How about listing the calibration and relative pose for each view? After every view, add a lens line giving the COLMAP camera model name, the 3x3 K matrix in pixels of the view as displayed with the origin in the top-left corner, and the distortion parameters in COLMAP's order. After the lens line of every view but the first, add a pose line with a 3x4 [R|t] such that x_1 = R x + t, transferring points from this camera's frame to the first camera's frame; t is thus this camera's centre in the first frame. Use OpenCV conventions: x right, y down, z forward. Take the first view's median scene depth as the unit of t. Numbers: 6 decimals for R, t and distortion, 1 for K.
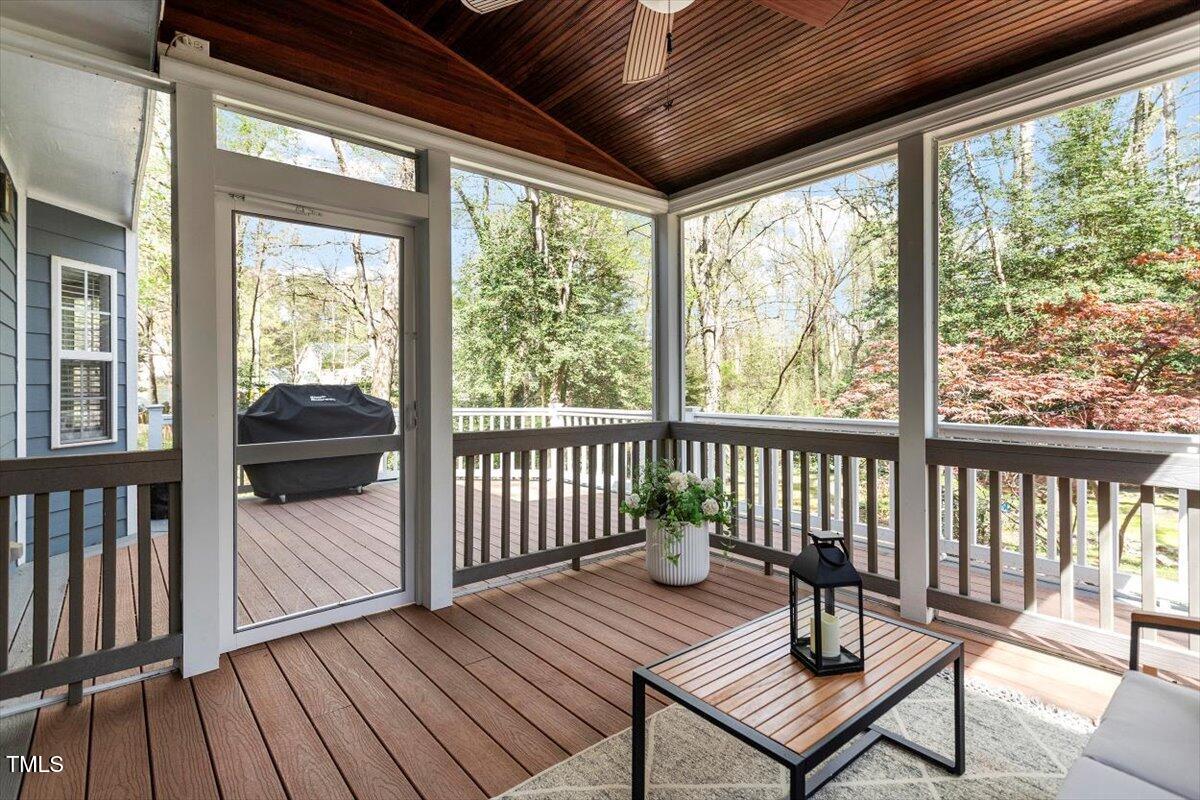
lens RADIAL K [[590.4, 0, 606.8], [0, 590.4, 394.6], [0, 0, 1]] dist [-0.000578, 0.000811]
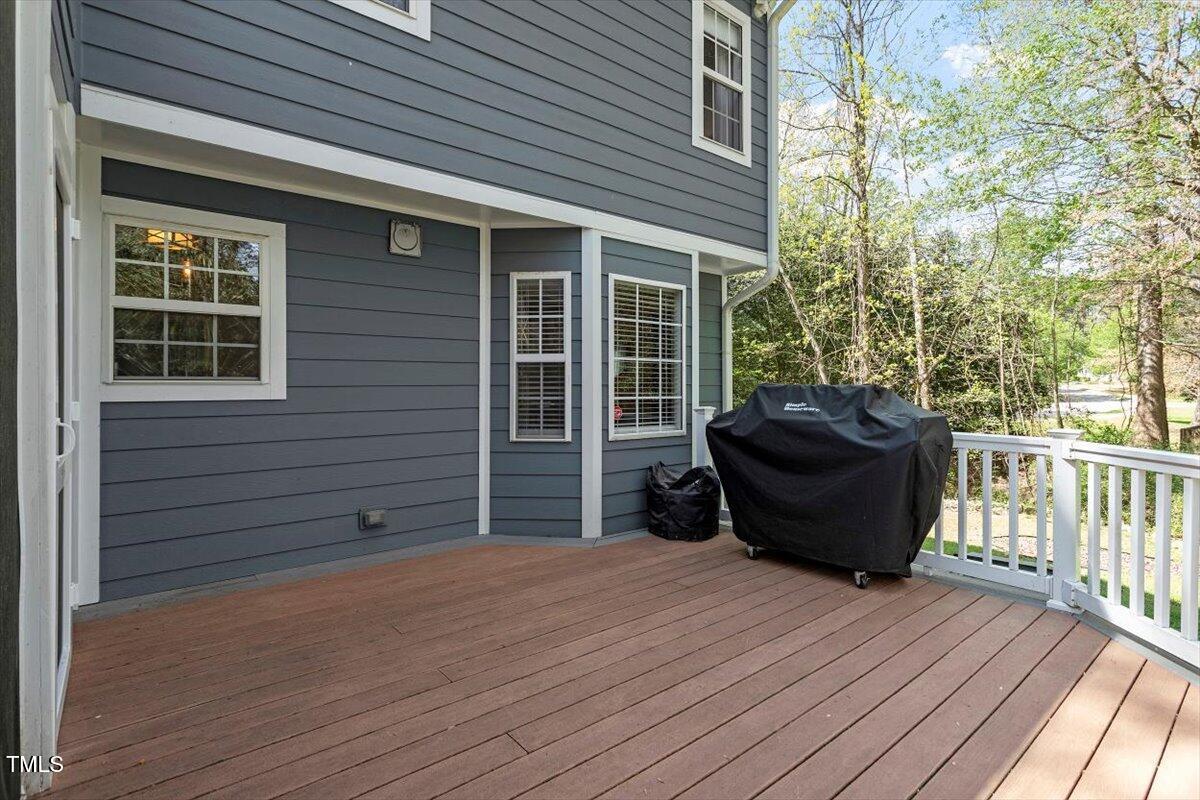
lens RADIAL K [[590.4, 0, 602.8], [0, 590.4, 380.5], [0, 0, 1]] dist [-0.000578, 0.000811]
pose [[-0.009632, -0.001345, -0.999953, 0.053597], [-0.012401, 0.999922, -0.001226, -0.007164], [0.999877, 0.012388, -0.009648, 0.319758]]
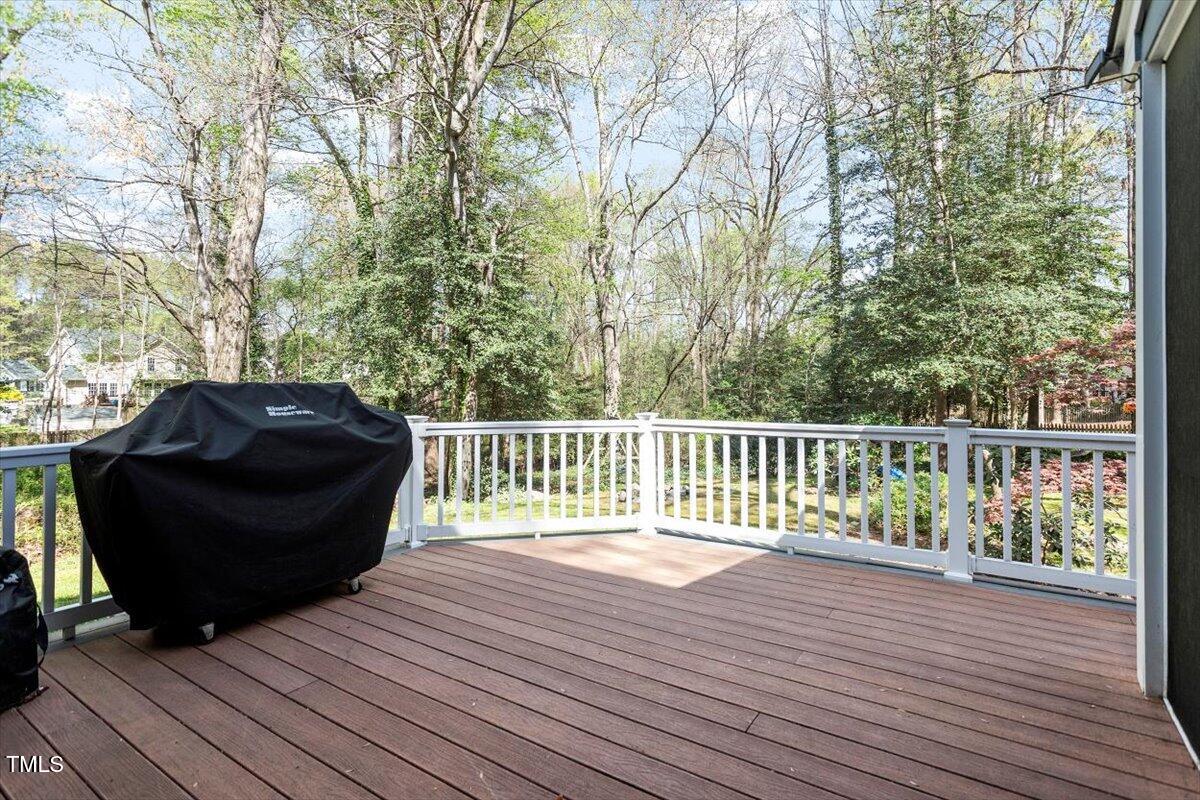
lens RADIAL K [[590.4, 0, 613.8], [0, 590.4, 382.9], [0, 0, 1]] dist [-0.000578, 0.000811]
pose [[0.956414, 0.003889, 0.291987, -0.146793], [0.001766, 0.999816, -0.019101, -0.002769], [-0.292008, 0.018784, 0.956231, 0.179290]]
